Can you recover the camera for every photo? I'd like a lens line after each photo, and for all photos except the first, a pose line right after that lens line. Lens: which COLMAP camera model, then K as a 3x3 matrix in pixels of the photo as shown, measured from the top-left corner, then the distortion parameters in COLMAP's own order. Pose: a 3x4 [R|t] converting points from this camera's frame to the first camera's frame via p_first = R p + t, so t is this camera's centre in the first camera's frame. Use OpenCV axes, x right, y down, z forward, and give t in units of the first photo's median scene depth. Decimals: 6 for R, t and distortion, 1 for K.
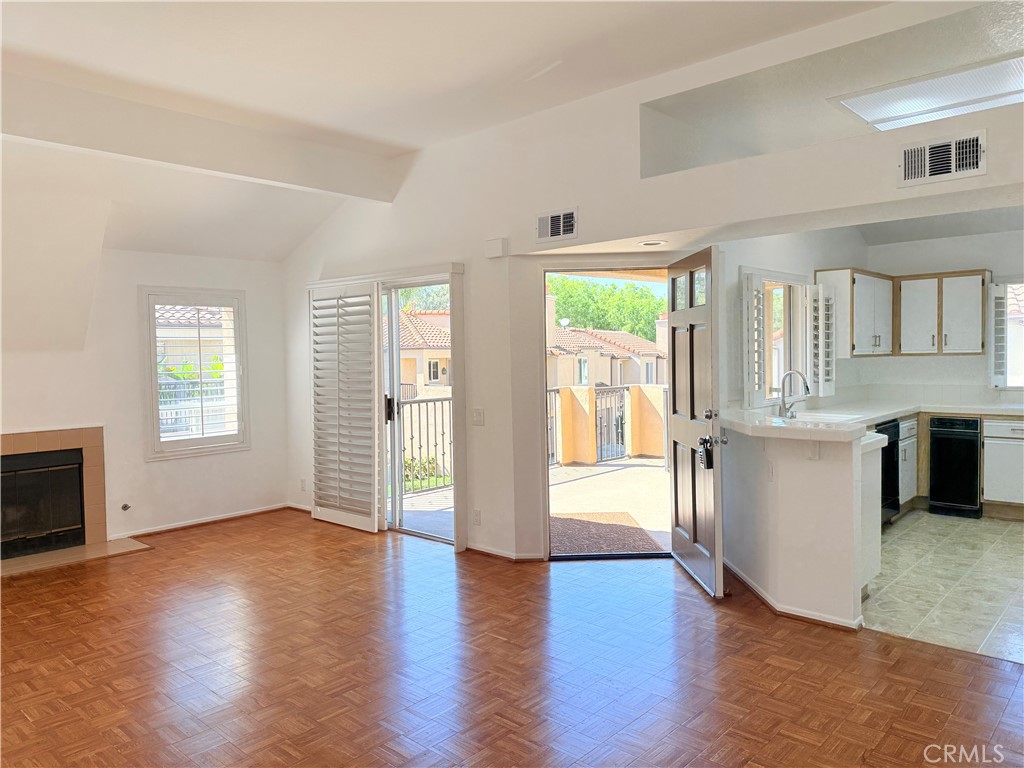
lens RADIAL K [[714.3, 0, 512.0], [0, 714.3, 384.0], [0, 0, 1]] dist [0.037657, -0.050332]
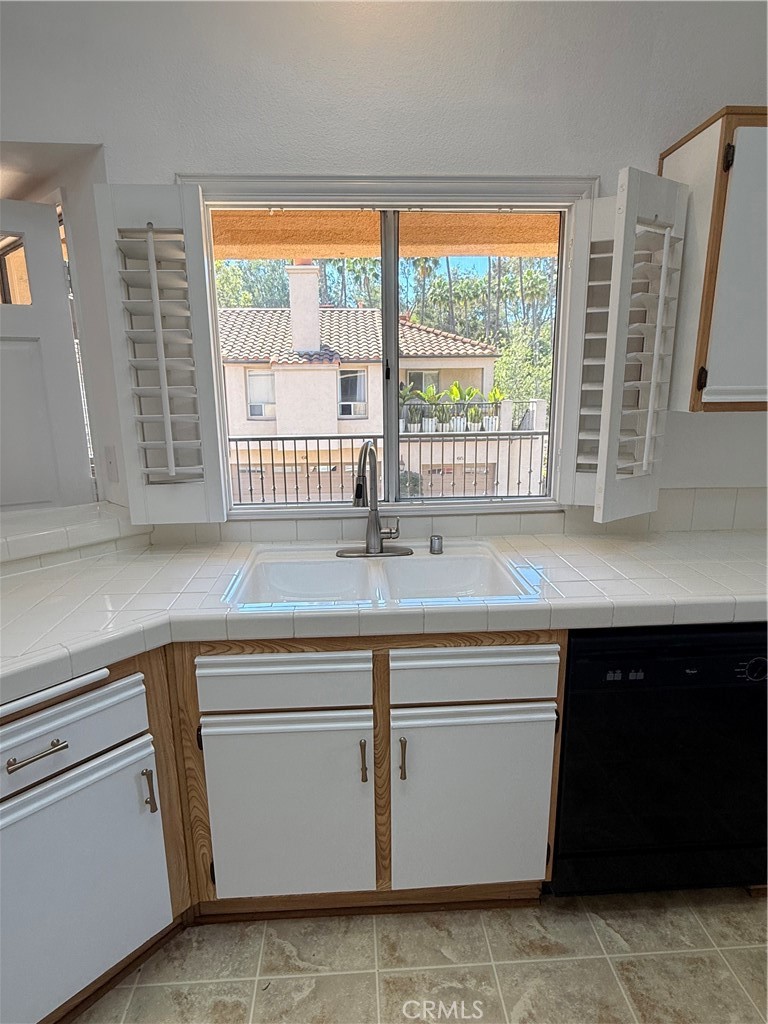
lens RADIAL K [[557.3, 0, 384.0], [0, 557.3, 512.0], [0, 0, 1]] dist [0.000284, 0.000045]
pose [[0.717662, 0.164021, -0.676800, 0.534345], [-0.032186, 0.978641, 0.203042, -0.037239], [0.695648, -0.123932, 0.707612, 0.682071]]
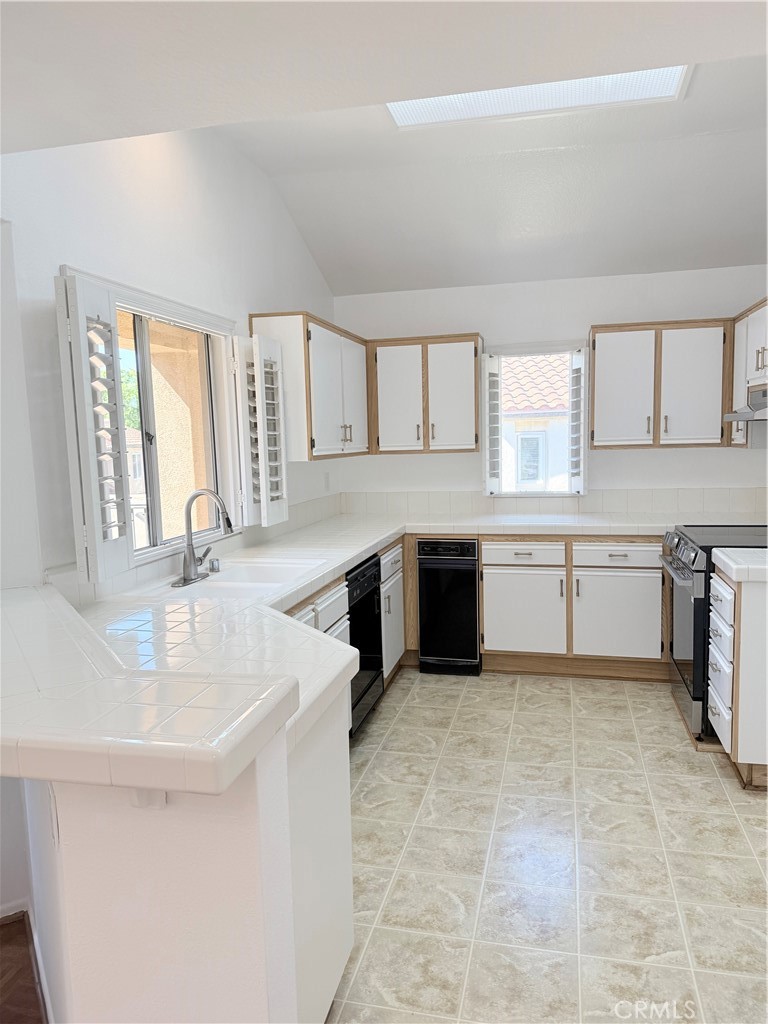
lens RADIAL K [[714.3, 0, 384.0], [0, 714.3, 512.0], [0, 0, 1]] dist [0.037657, -0.050332]
pose [[0.876876, -0.053912, 0.477684, 0.221904], [0.028923, 0.997808, 0.059521, -0.025908], [-0.479846, -0.038377, 0.876513, 0.408828]]
